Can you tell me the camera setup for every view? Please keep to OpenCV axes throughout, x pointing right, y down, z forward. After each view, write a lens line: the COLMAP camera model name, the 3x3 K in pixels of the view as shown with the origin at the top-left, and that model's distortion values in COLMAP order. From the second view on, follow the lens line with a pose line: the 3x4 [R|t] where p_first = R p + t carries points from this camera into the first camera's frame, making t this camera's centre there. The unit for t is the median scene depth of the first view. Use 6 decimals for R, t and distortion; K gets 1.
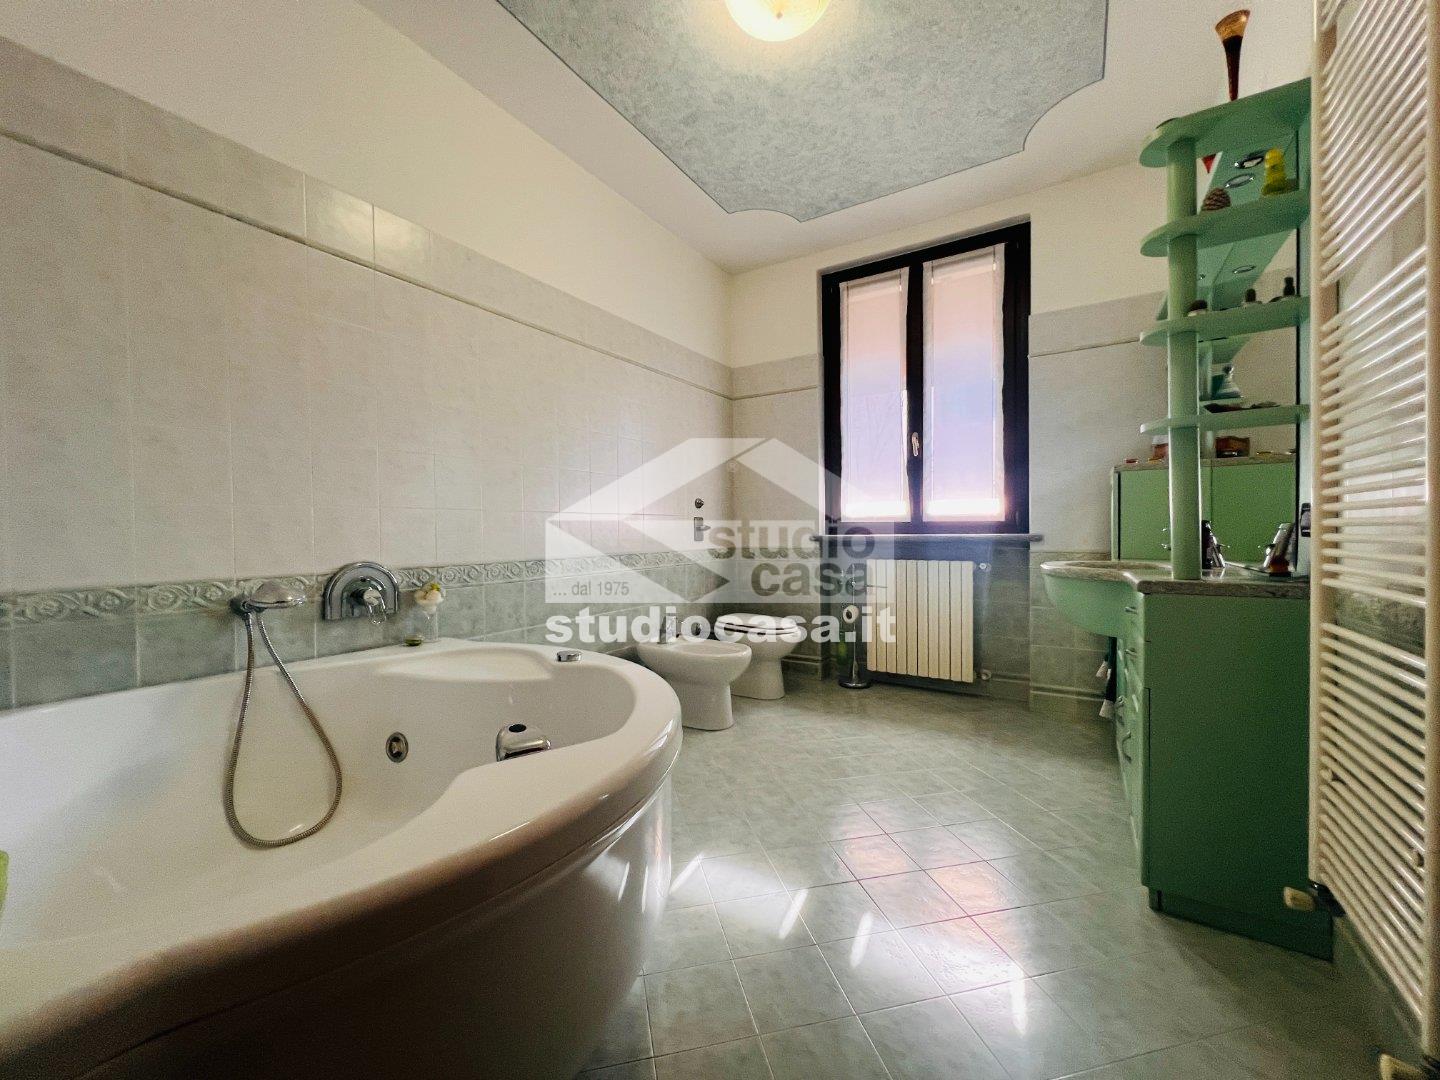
lens RADIAL K [[578.0, 0, 720.0], [0, 578.0, 540.0], [0, 0, 1]] dist [0.000599, 0.000611]
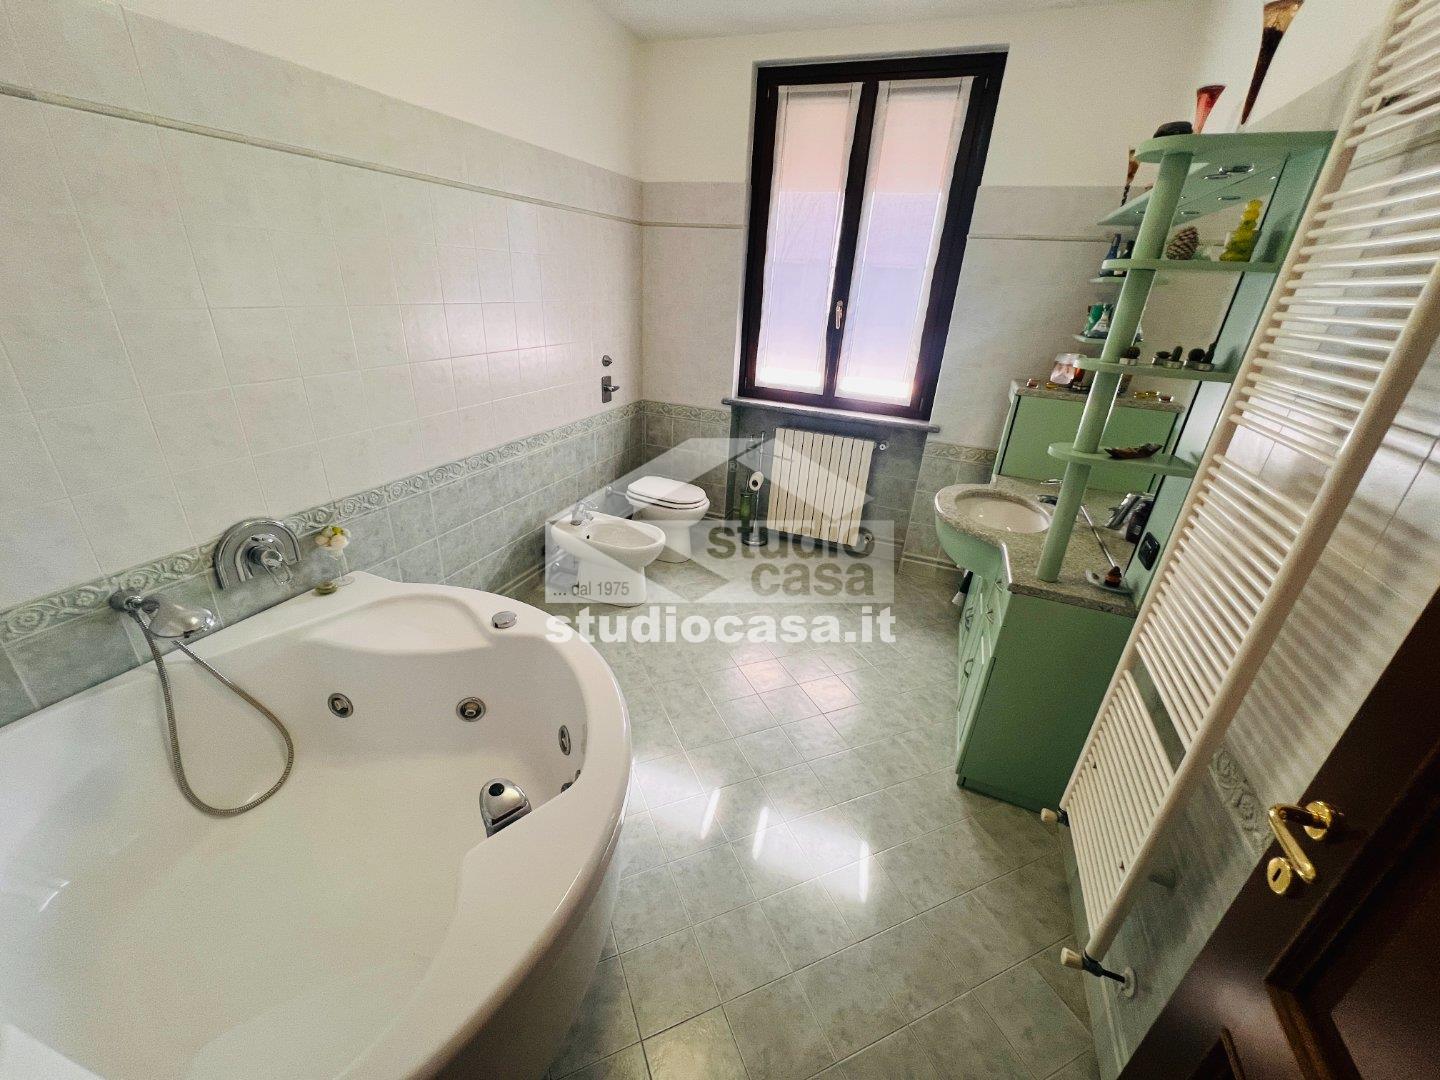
lens RADIAL K [[578.0, 0, 720.0], [0, 578.0, 540.0], [0, 0, 1]] dist [0.000599, 0.000611]
pose [[0.981885, -0.013624, 0.188989, -0.061541], [-0.064120, 0.914674, 0.399073, -0.301612], [-0.178300, -0.403962, 0.897231, 0.046133]]
